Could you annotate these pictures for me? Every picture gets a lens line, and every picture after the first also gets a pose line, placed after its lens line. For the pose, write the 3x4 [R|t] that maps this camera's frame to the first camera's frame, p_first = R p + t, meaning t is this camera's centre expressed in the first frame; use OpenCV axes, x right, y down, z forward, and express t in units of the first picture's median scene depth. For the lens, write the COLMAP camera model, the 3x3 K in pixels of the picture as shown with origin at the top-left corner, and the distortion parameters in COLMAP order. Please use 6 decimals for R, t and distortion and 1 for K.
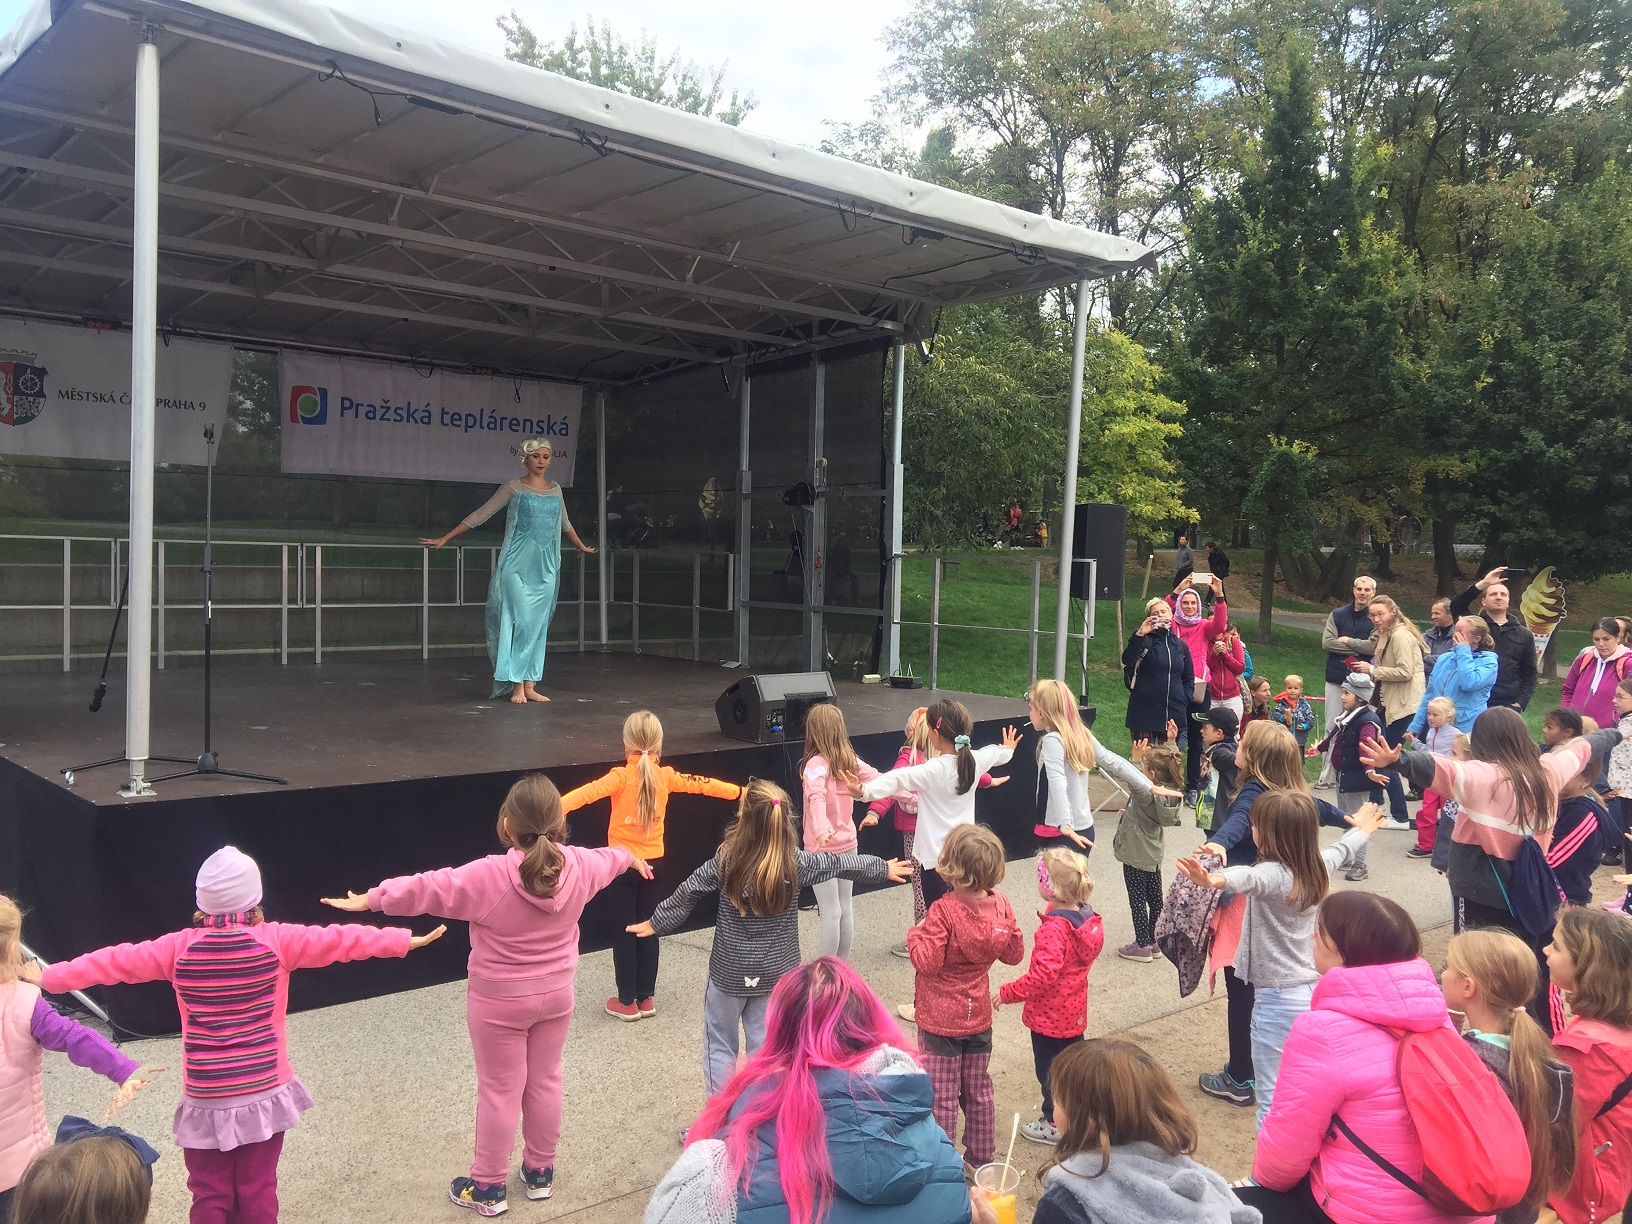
lens RADIAL K [[1384.9, 0, 823.7], [0, 1384.9, 609.9], [0, 0, 1]] dist [0.052858, -0.074188]
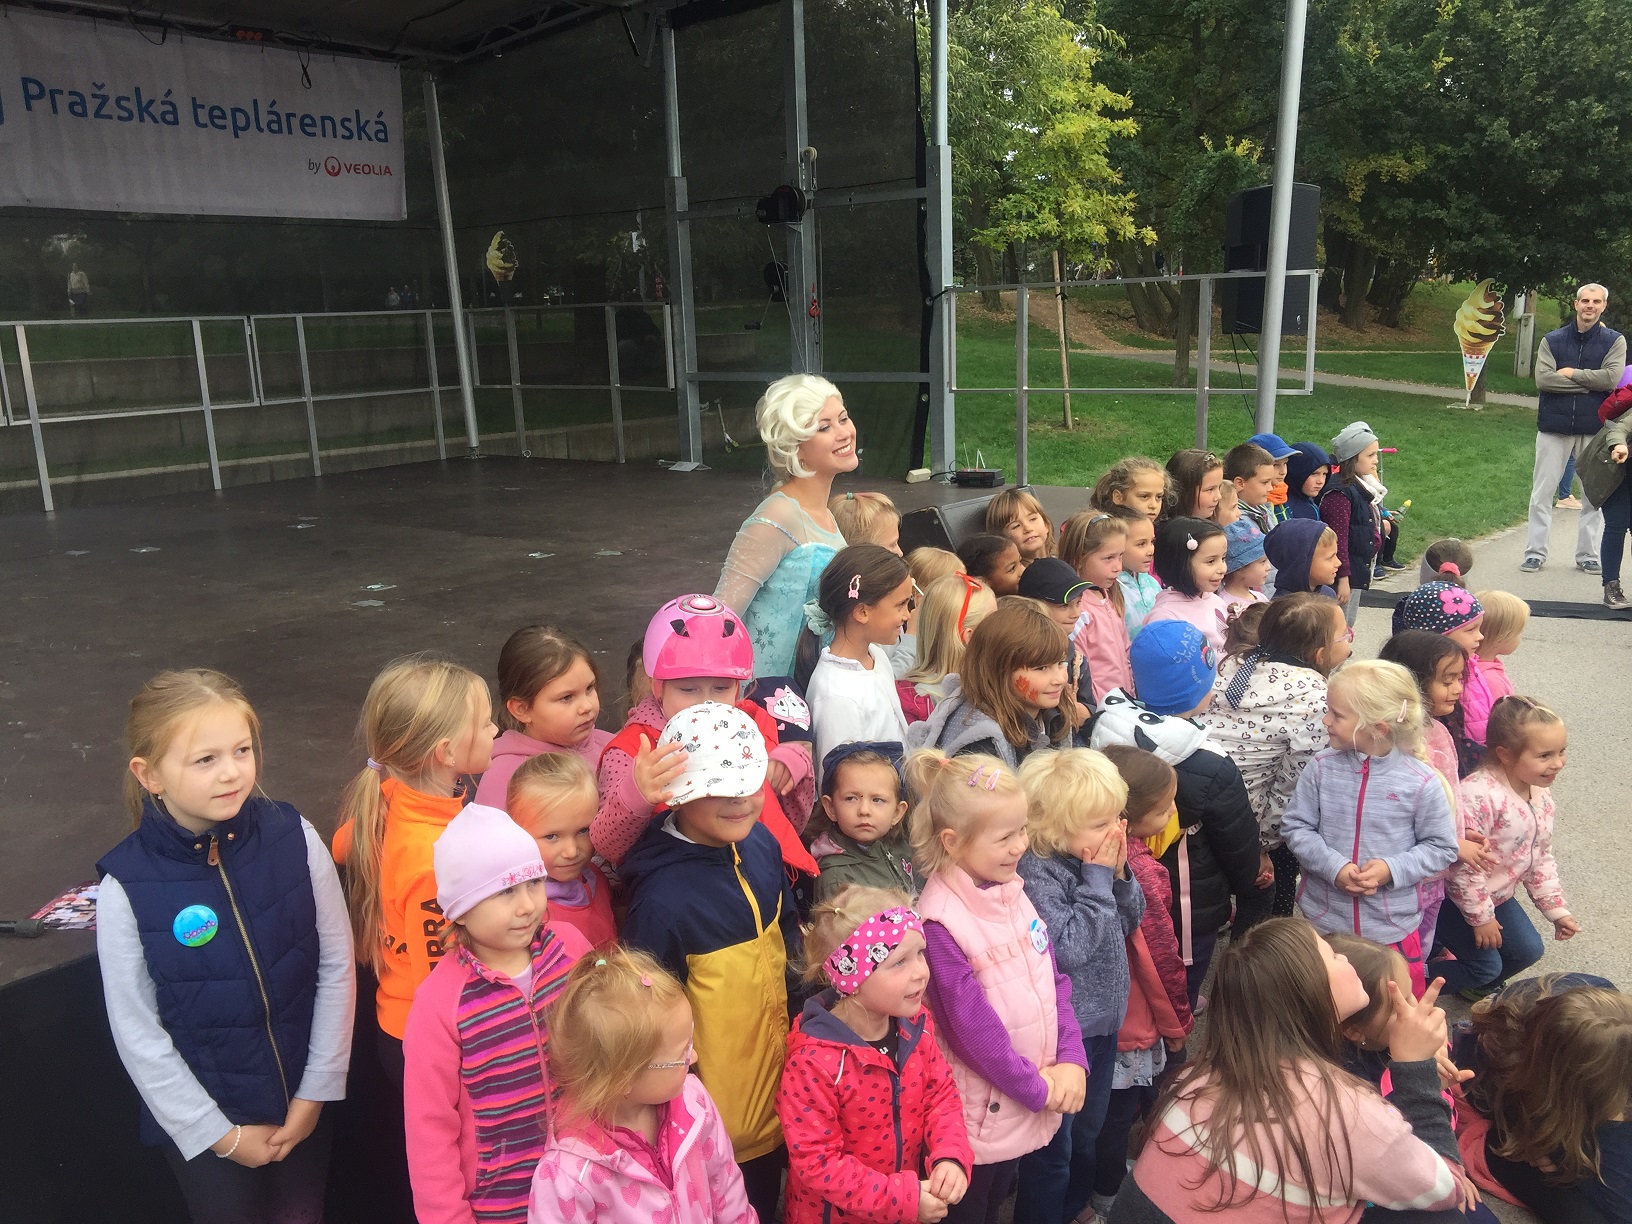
lens RADIAL K [[1373.1, 0, 816.0], [0, 1373.1, 612.0], [0, 0, 1]] dist [0.009082, 0.010355]
pose [[0.984187, -0.089203, 0.153031, -0.068974], [0.061572, 0.982350, 0.176629, -0.003780], [-0.166086, -0.164413, 0.972308, 0.183933]]
